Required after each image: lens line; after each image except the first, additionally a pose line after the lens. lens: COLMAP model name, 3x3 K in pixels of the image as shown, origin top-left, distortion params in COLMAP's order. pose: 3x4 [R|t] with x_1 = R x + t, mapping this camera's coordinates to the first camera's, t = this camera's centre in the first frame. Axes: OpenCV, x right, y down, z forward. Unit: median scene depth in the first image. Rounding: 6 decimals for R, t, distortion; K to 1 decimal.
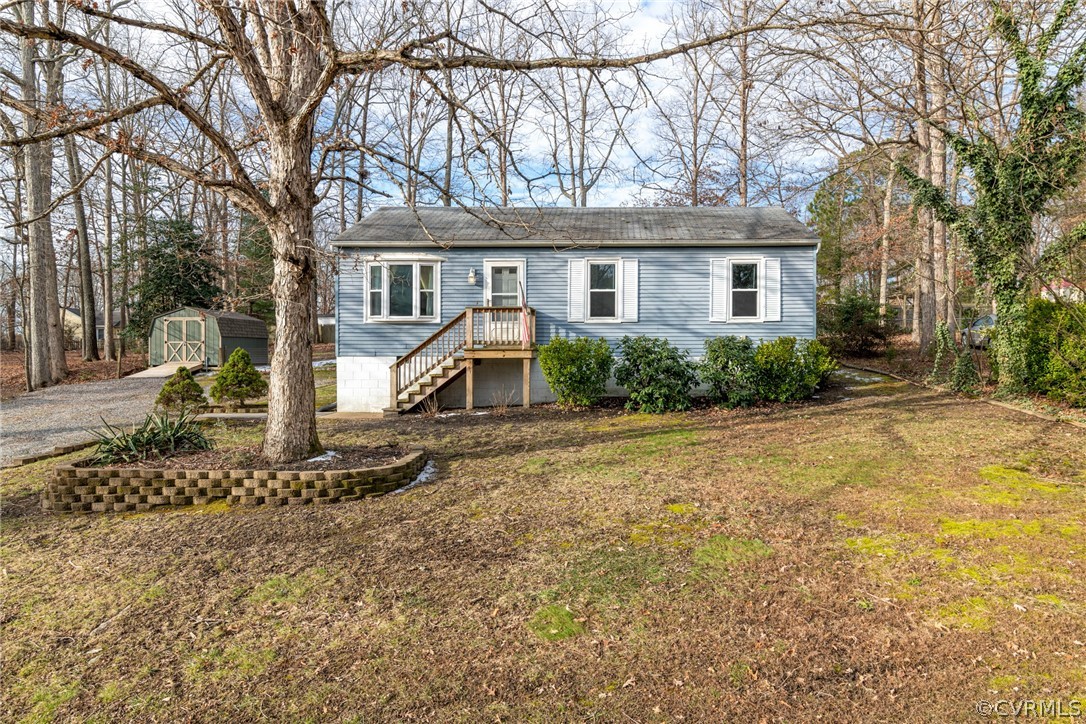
lens RADIAL K [[720.2, 0, 548.9], [0, 720.2, 360.1], [0, 0, 1]] dist [0.004227, 0.000336]
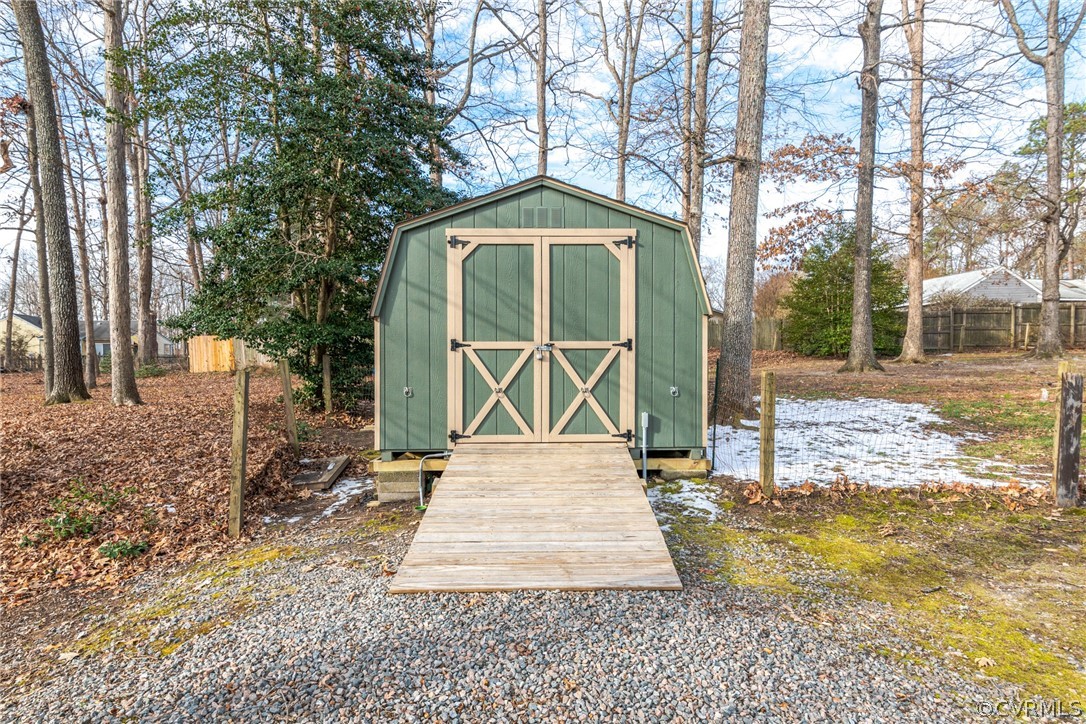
lens RADIAL K [[639.7, 0, 540.8], [0, 639.7, 372.3], [0, 0, 1]] dist [0.021878, 0.000420]
pose [[0.996702, 0.002763, 0.081100, -0.979799], [-0.001969, 0.999949, -0.009881, -0.027369], [-0.081123, 0.009689, 0.996657, 1.520538]]
